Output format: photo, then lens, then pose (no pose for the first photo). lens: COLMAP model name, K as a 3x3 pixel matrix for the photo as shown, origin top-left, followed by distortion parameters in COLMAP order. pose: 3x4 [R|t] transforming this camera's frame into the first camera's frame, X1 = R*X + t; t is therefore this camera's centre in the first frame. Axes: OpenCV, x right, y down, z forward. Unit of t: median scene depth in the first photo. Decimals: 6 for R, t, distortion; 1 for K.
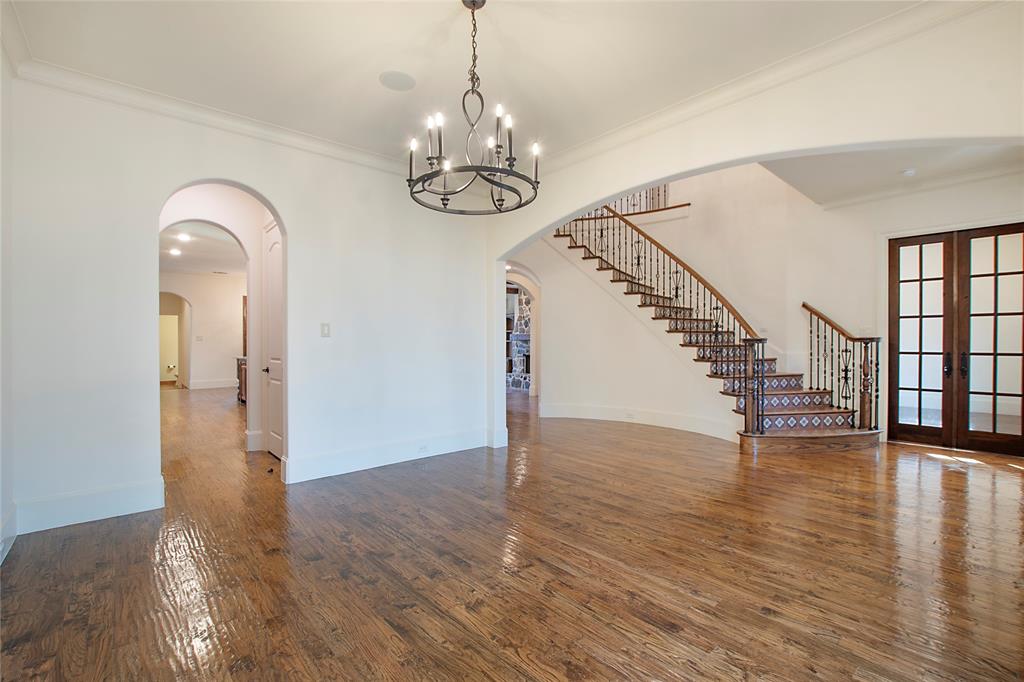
lens RADIAL K [[466.5, 0, 512.6], [0, 466.5, 342.4], [0, 0, 1]] dist [-0.027354, 0.001206]
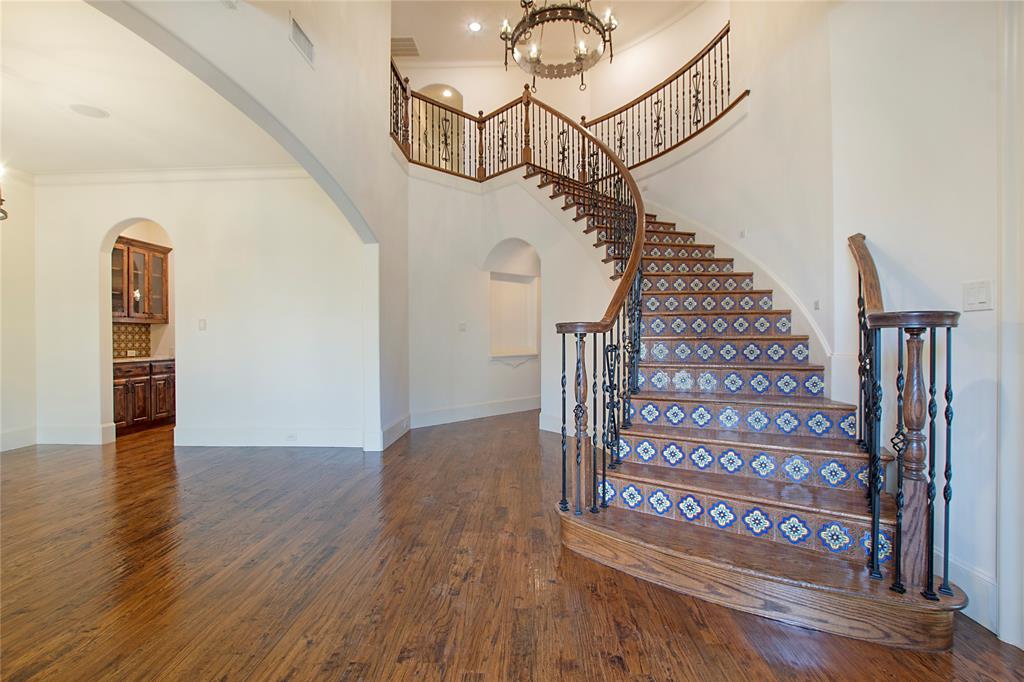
lens RADIAL K [[461.4, 0, 518.5], [0, 461.4, 342.7], [0, 0, 1]] dist [-0.043136, 0.010759]
pose [[0.721609, 0.004210, -0.692288, 1.534176], [0.001111, 0.999973, 0.007239, 0.014486], [0.692300, -0.005992, 0.721585, 1.094276]]
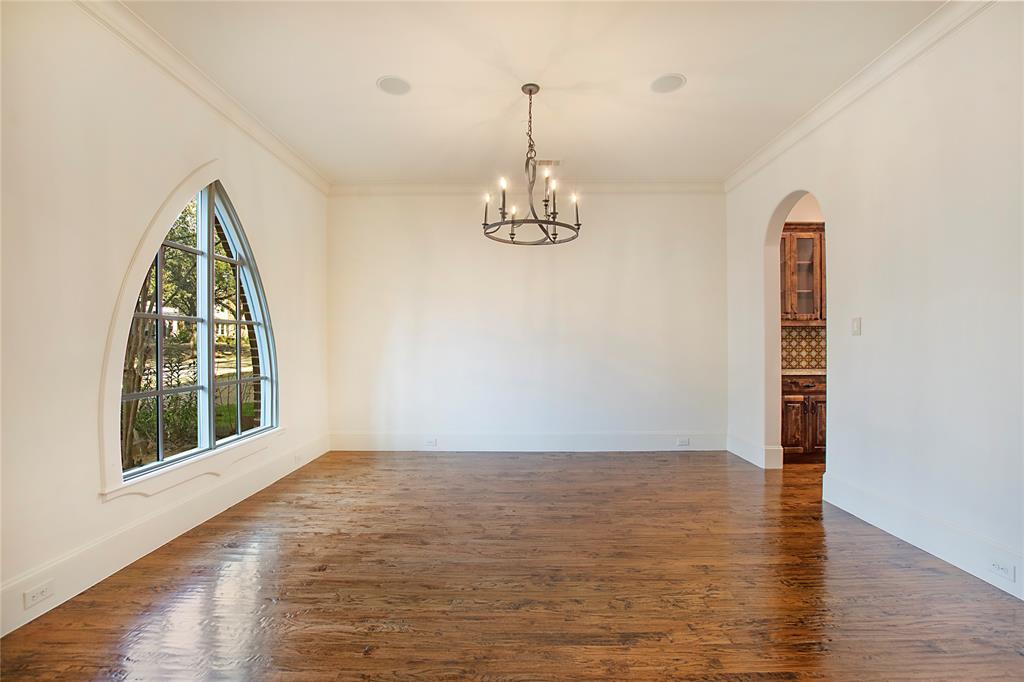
lens RADIAL K [[461.4, 0, 518.5], [0, 461.4, 342.7], [0, 0, 1]] dist [-0.043136, 0.010759]
pose [[-0.674750, 0.002749, -0.738042, 0.824808], [0.002026, 0.999996, 0.001873, -0.008129], [0.738044, -0.000232, -0.674753, 1.662931]]
